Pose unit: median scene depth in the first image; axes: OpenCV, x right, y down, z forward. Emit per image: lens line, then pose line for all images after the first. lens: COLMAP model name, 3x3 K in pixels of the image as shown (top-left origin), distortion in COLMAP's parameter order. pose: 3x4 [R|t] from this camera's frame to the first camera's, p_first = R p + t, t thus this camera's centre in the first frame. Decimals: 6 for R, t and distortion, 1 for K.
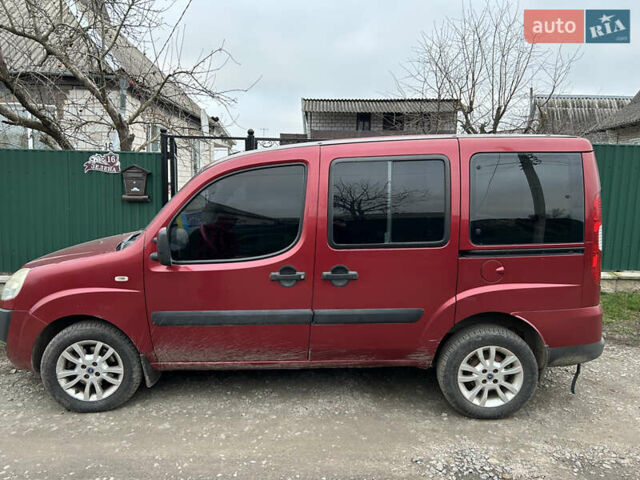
lens RADIAL K [[498.2, 0, 320.0], [0, 498.2, 240.0], [0, 0, 1]] dist [0.074334, -0.094053]
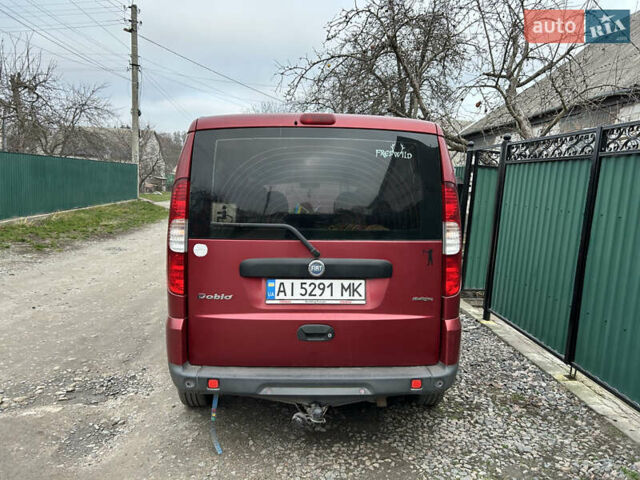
lens RADIAL K [[498.2, 0, 320.0], [0, 498.2, 240.0], [0, 0, 1]] dist [0.074334, -0.094053]
pose [[0.006142, 0.100236, -0.994945, 1.411615], [-0.170198, 0.980551, 0.097735, -0.121935], [0.985391, 0.168738, 0.023082, 1.248880]]
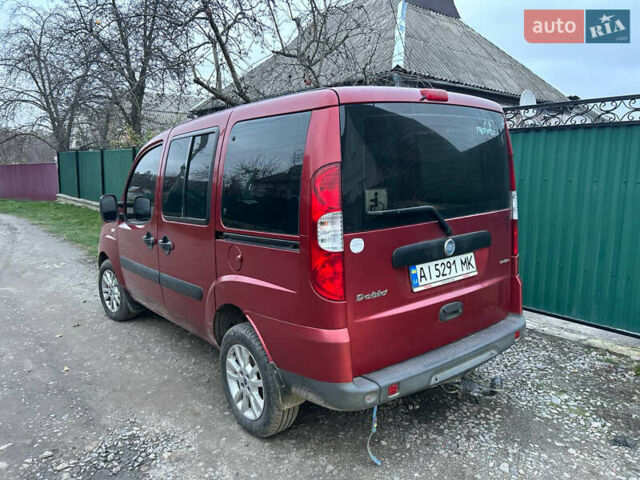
lens RADIAL K [[498.2, 0, 320.0], [0, 498.2, 240.0], [0, 0, 1]] dist [0.074334, -0.094053]
pose [[0.616924, 0.102615, -0.780304, 1.101628], [-0.092627, 0.994040, 0.057490, -0.032583], [0.781553, 0.036811, 0.622752, 0.575005]]
